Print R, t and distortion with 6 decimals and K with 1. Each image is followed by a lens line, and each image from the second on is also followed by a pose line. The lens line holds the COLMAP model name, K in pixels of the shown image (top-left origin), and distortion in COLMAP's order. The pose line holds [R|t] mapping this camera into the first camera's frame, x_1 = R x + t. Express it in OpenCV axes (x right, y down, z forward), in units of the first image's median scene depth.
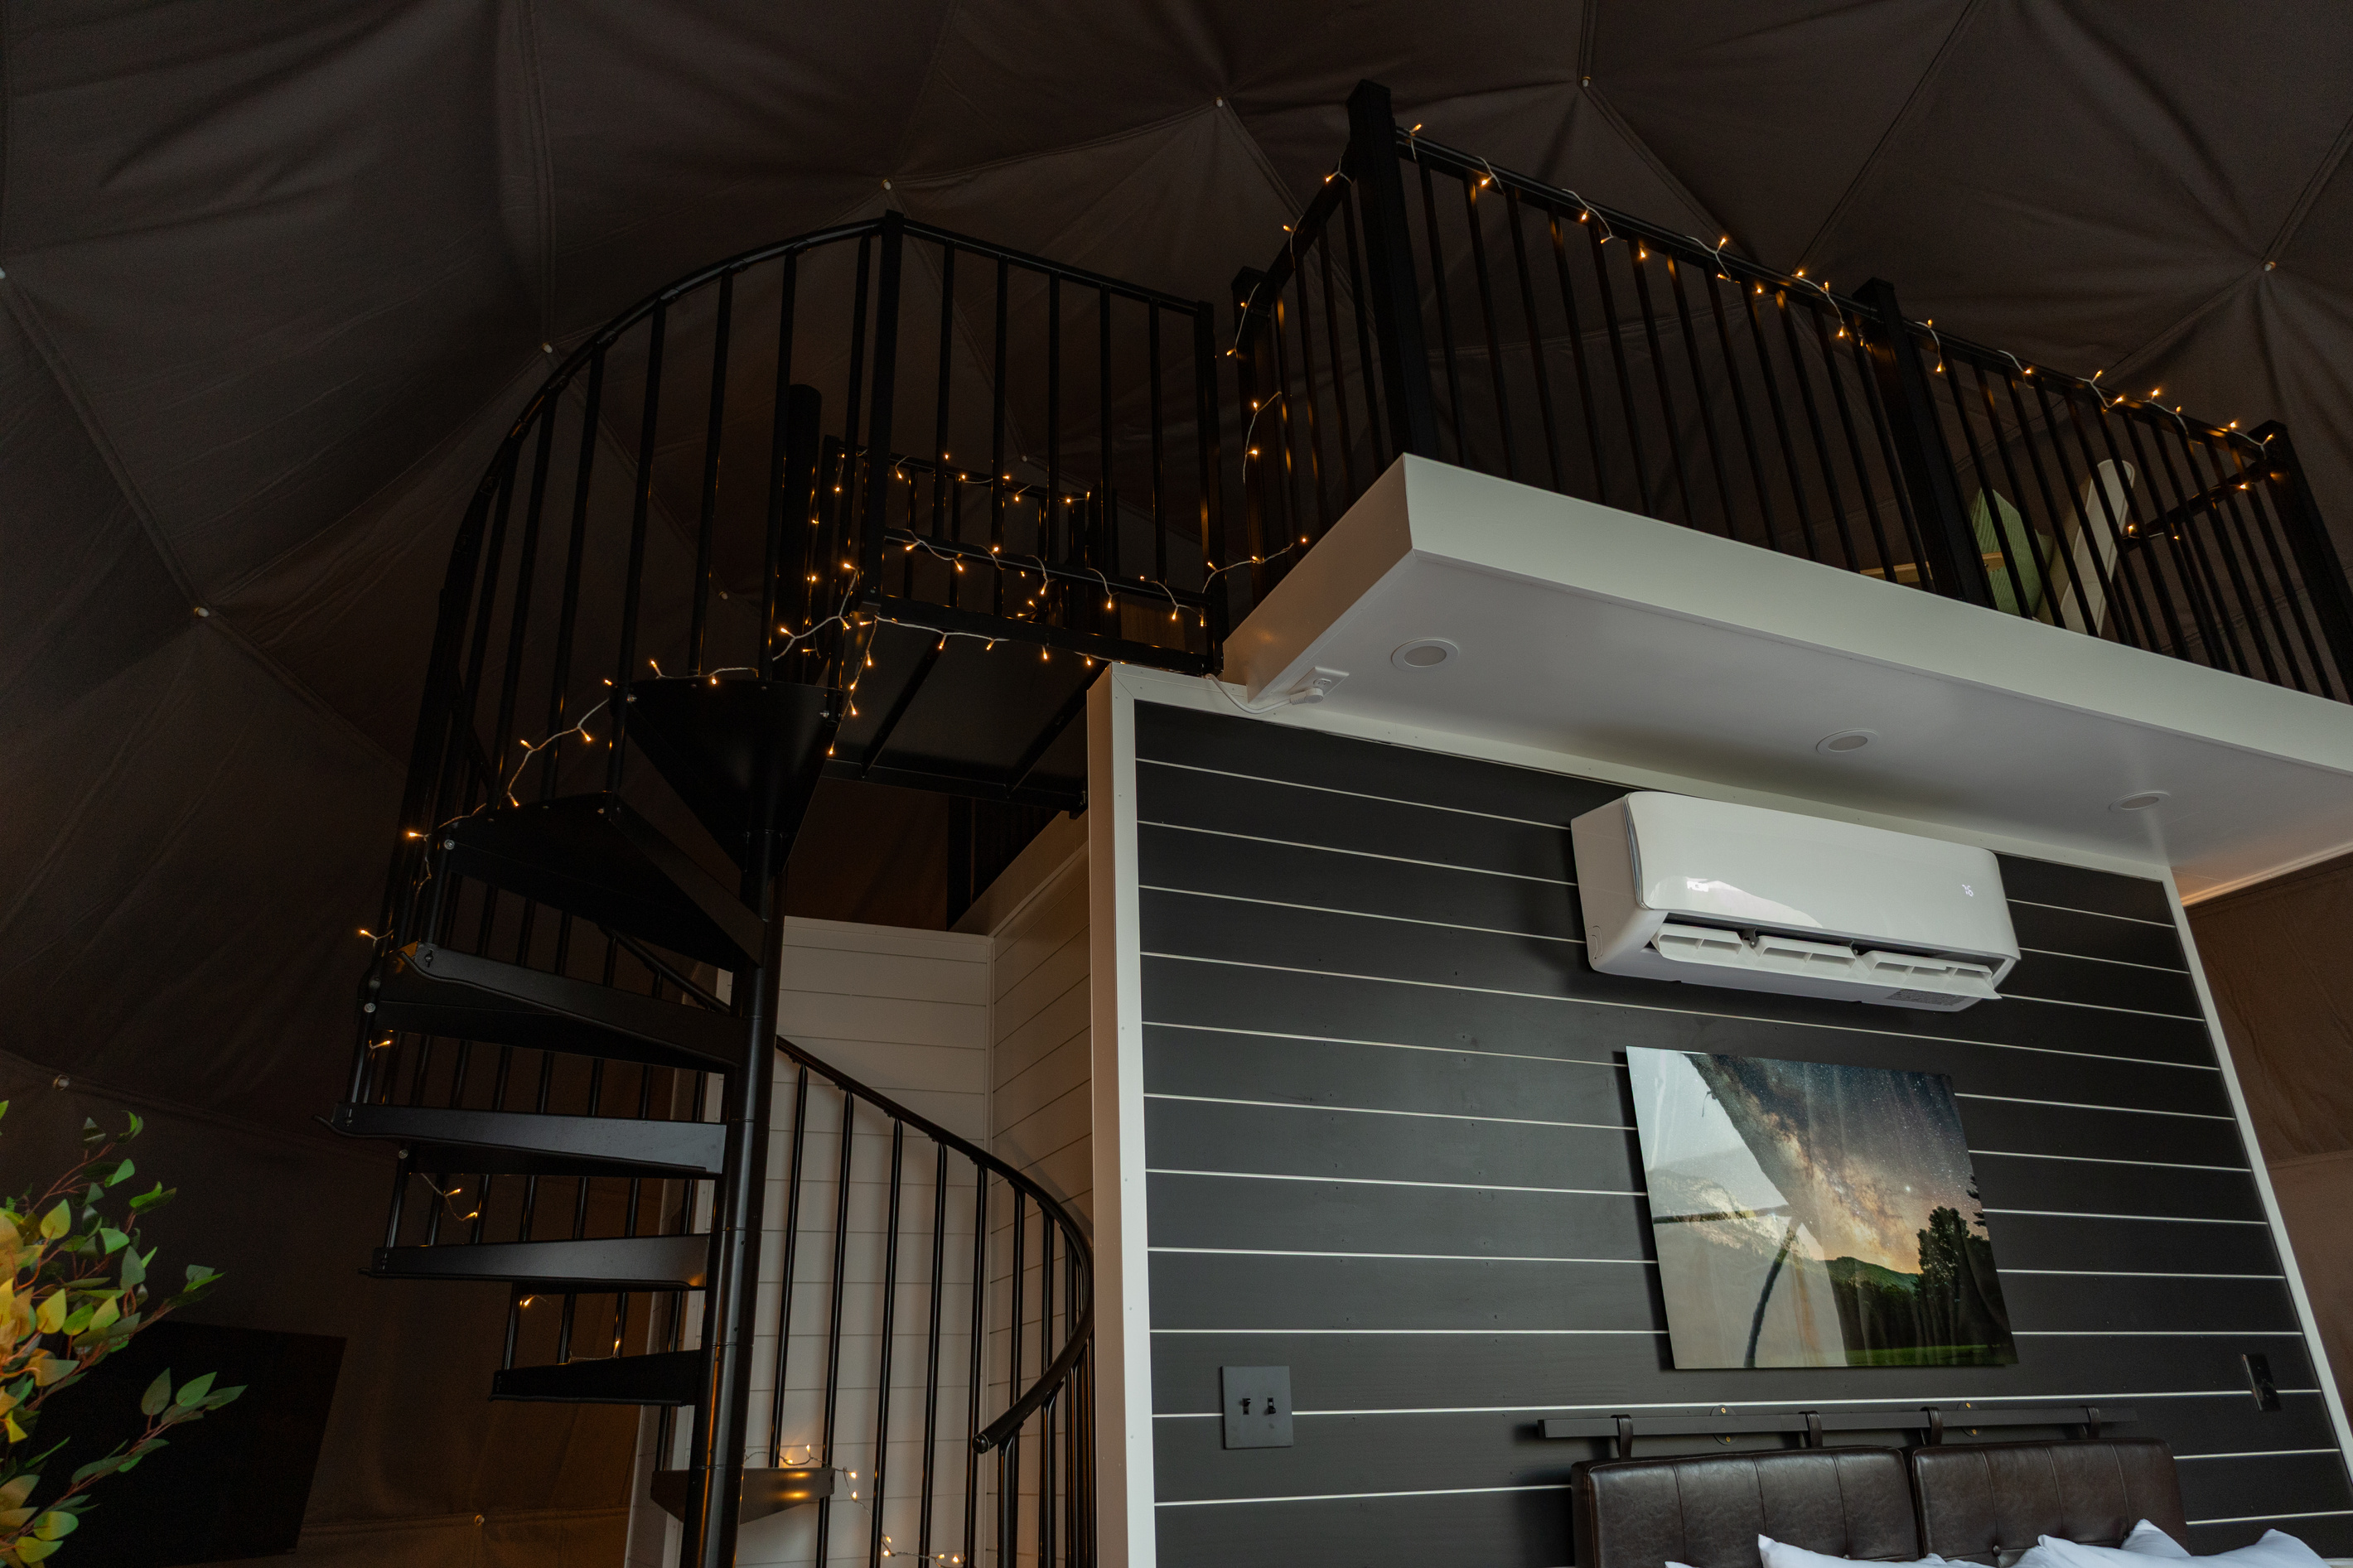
lens RADIAL K [[1530.8, 0, 1176.5], [0, 1530.8, 784.0], [0, 0, 1]] dist [-0.003904, 0.005429]
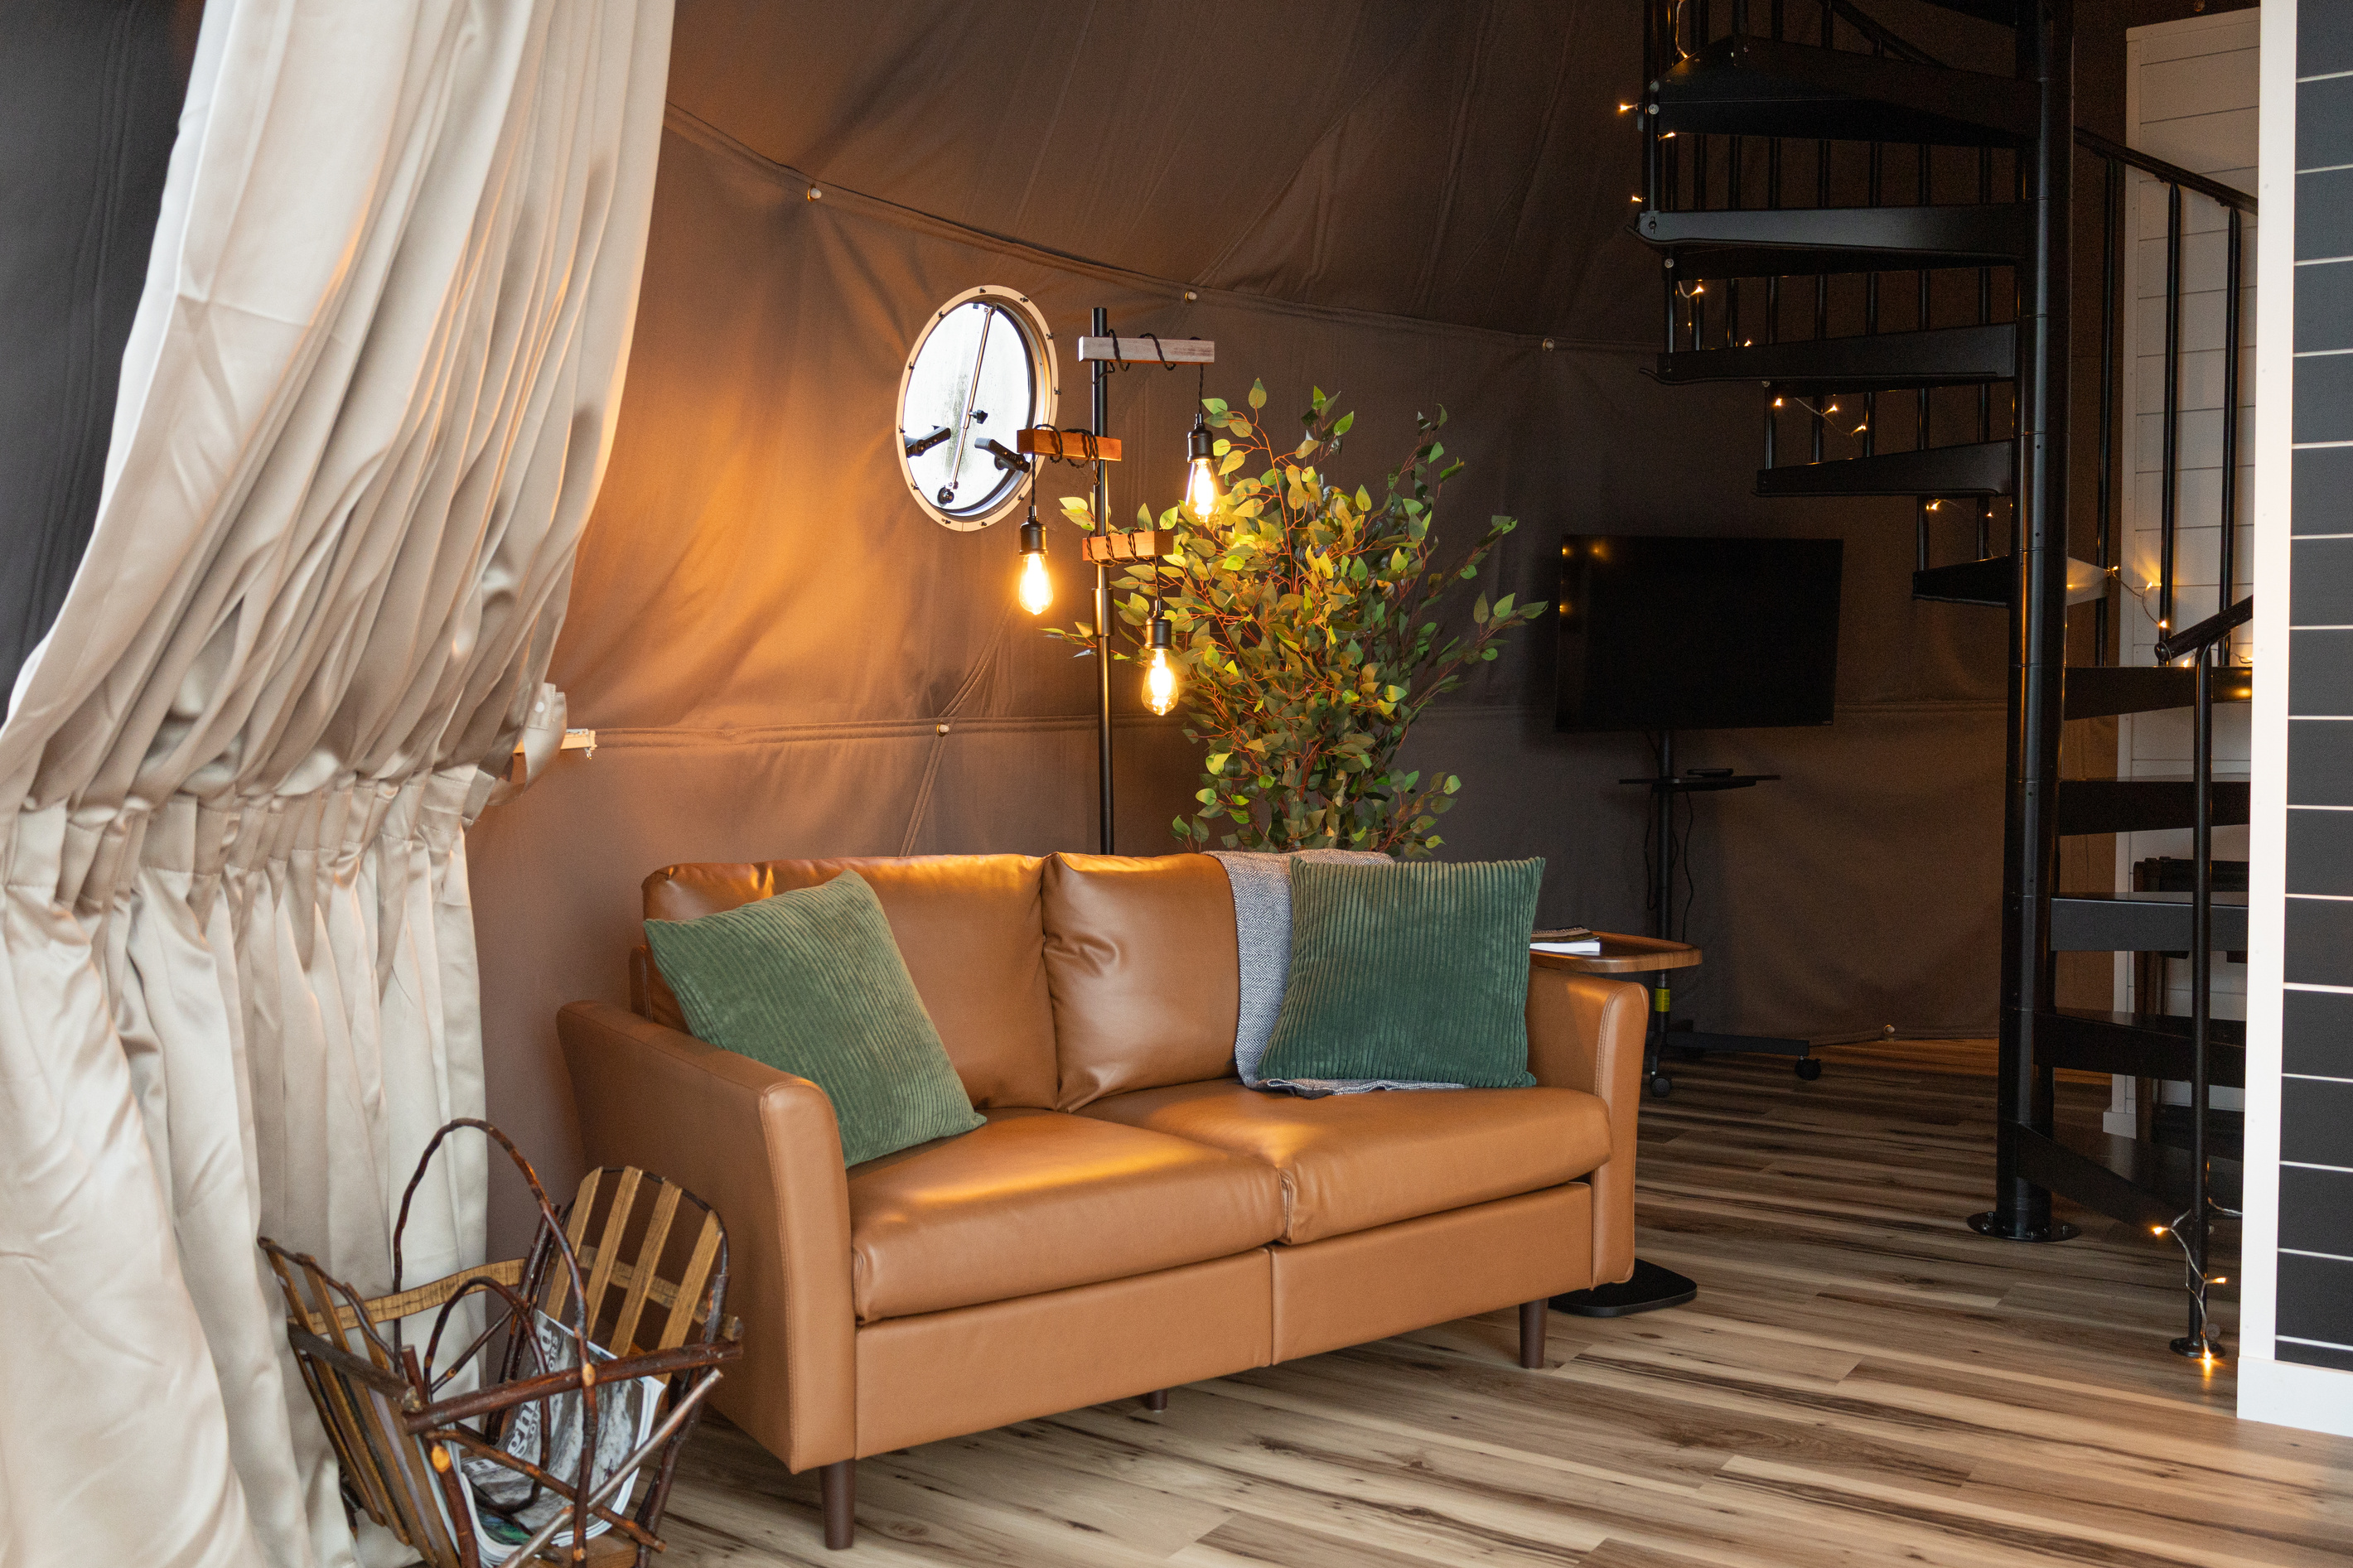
lens RADIAL K [[2060.9, 0, 1176.5], [0, 2060.9, 784.0], [0, 0, 1]] dist [-0.026676, -0.004345]
pose [[0.527086, 0.074394, -0.846550, 0.496723], [0.334888, 0.897367, 0.287371, -0.051064], [0.781045, -0.434969, 0.448076, -0.063797]]
